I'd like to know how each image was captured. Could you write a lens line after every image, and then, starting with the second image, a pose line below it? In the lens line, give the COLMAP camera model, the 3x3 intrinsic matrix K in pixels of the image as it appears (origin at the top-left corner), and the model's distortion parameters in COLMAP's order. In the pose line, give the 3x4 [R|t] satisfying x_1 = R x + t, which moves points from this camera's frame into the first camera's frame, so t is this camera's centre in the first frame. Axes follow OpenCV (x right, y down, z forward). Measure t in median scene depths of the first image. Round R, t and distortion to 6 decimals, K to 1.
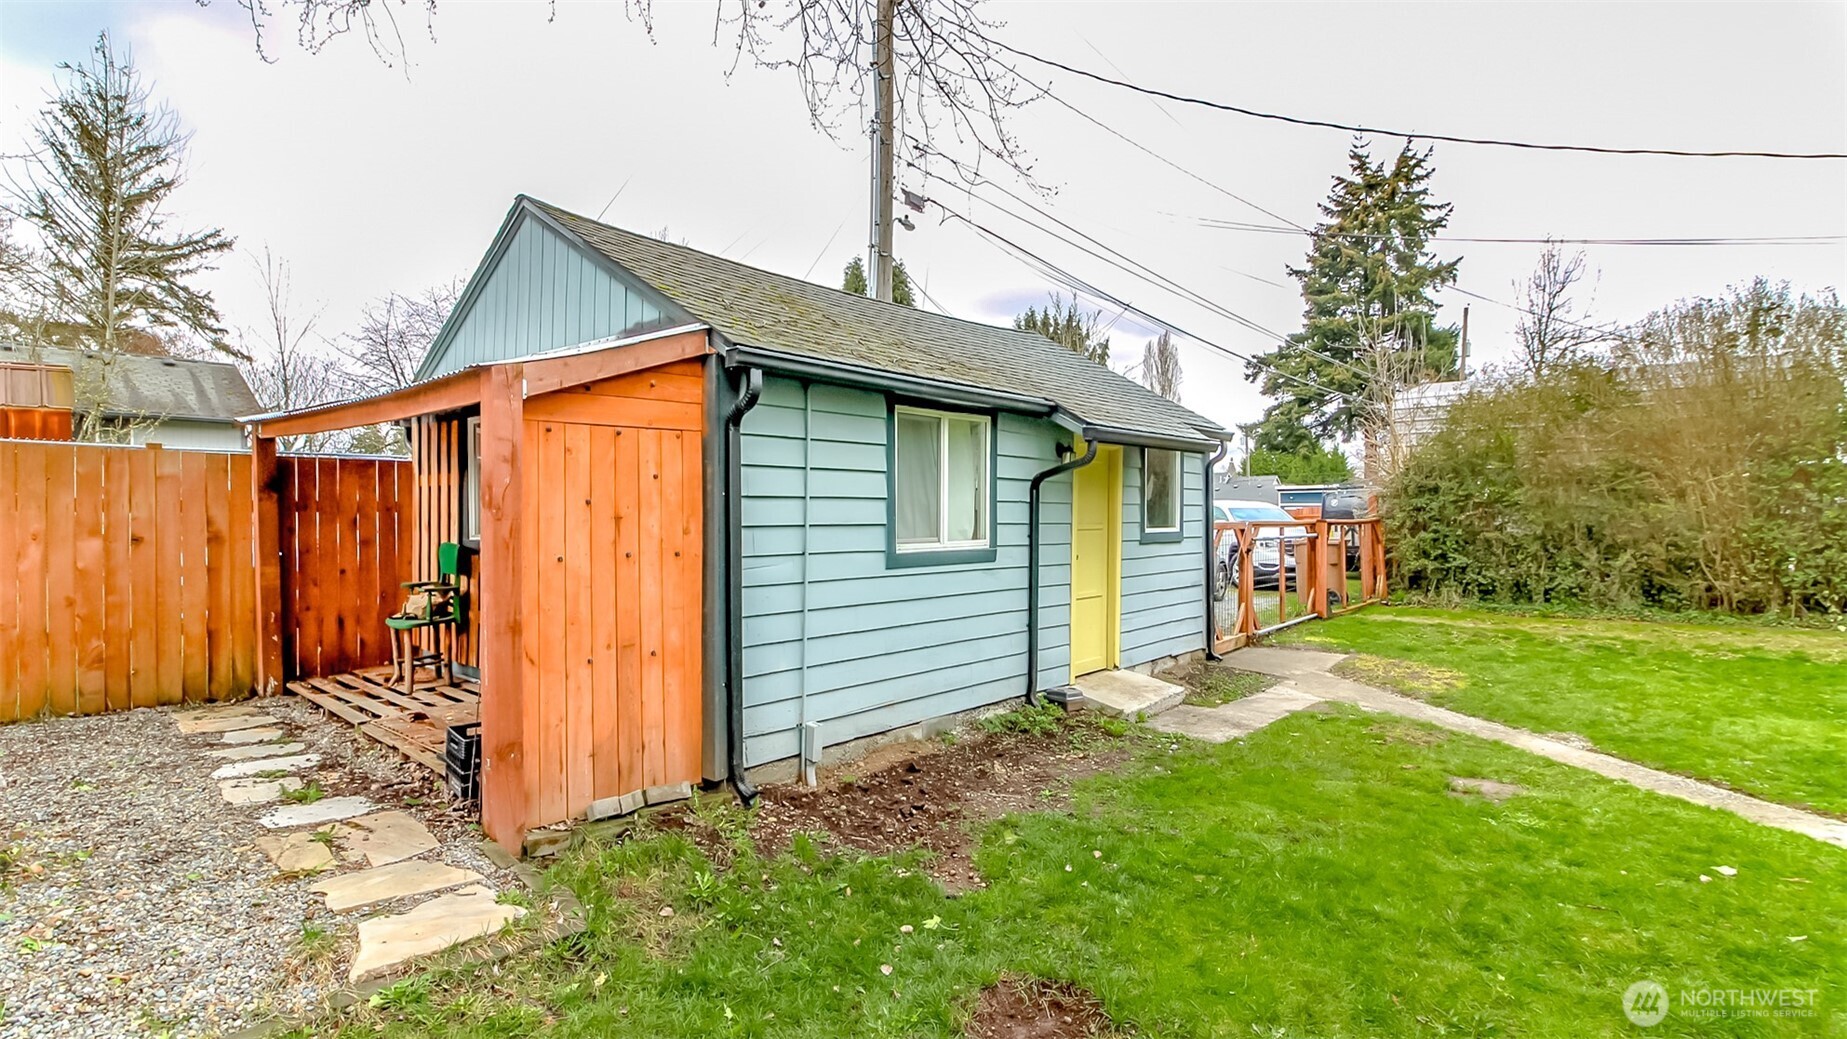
lens RADIAL K [[855.1, 0, 923.5], [0, 855.1, 519.5], [0, 0, 1]] dist [0.001597, -0.000175]
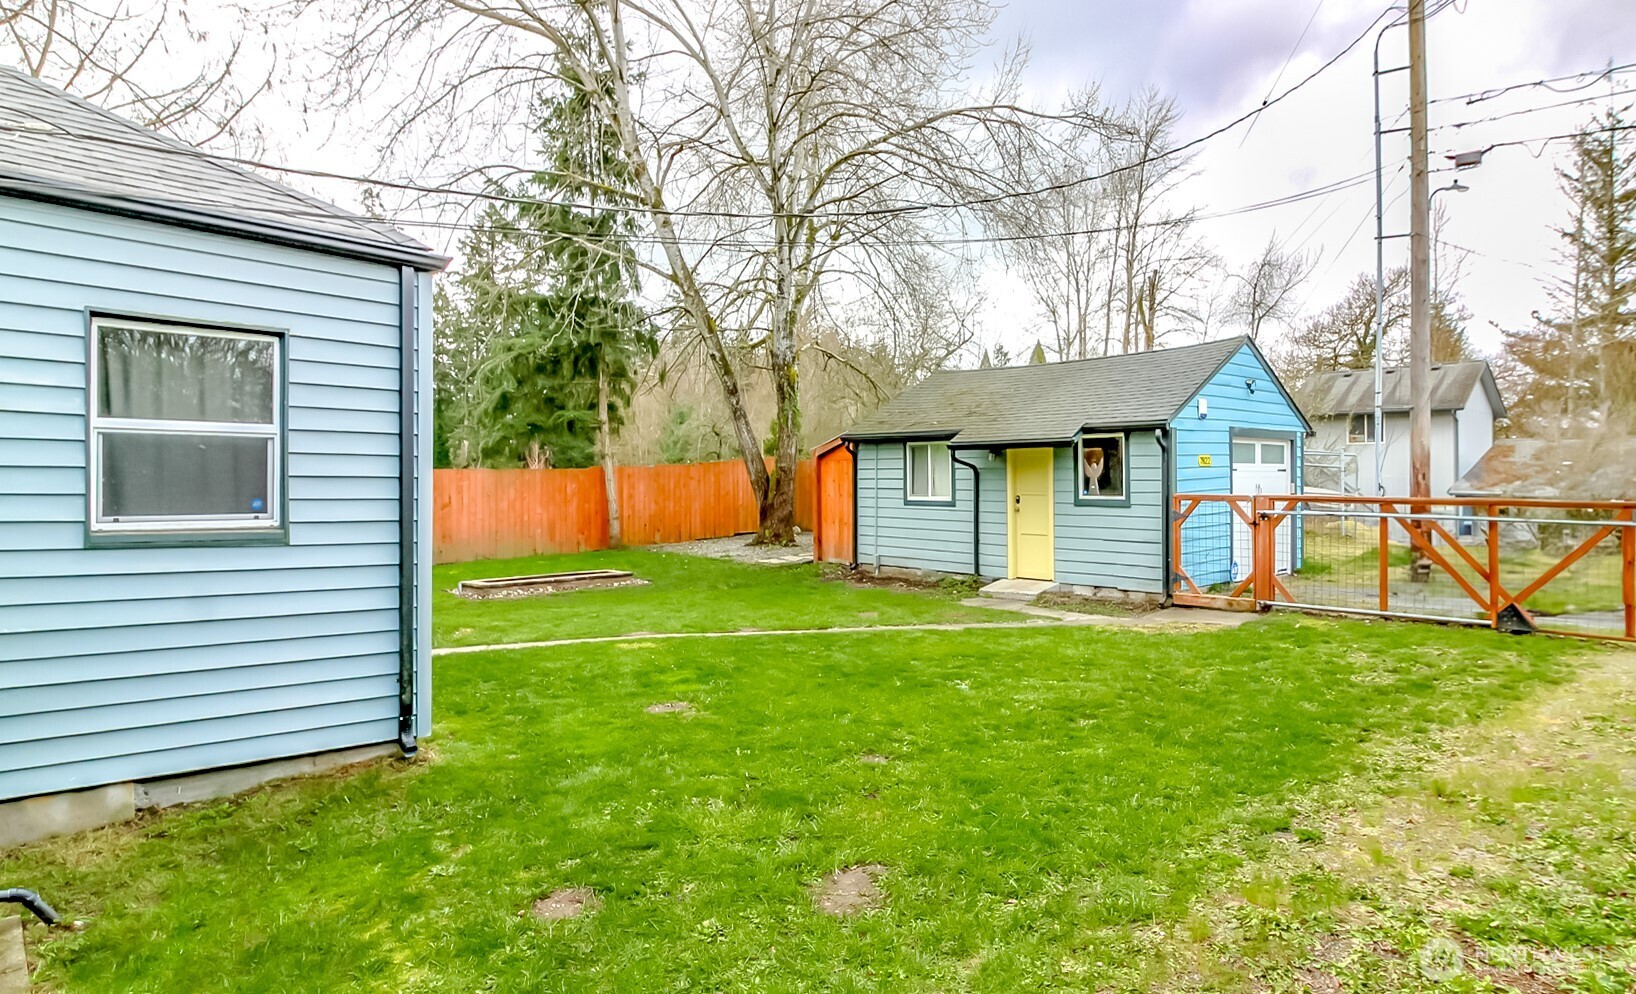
lens RADIAL K [[968.8, 0, 818.0], [0, 968.8, 497.0], [0, 0, 1]] dist [0.001284, 0.000208]
pose [[-0.038288, 0.022024, -0.999024, 2.629124], [-0.009136, 0.999708, 0.022390, -0.029341], [0.999225, 0.009985, -0.038076, 0.753121]]
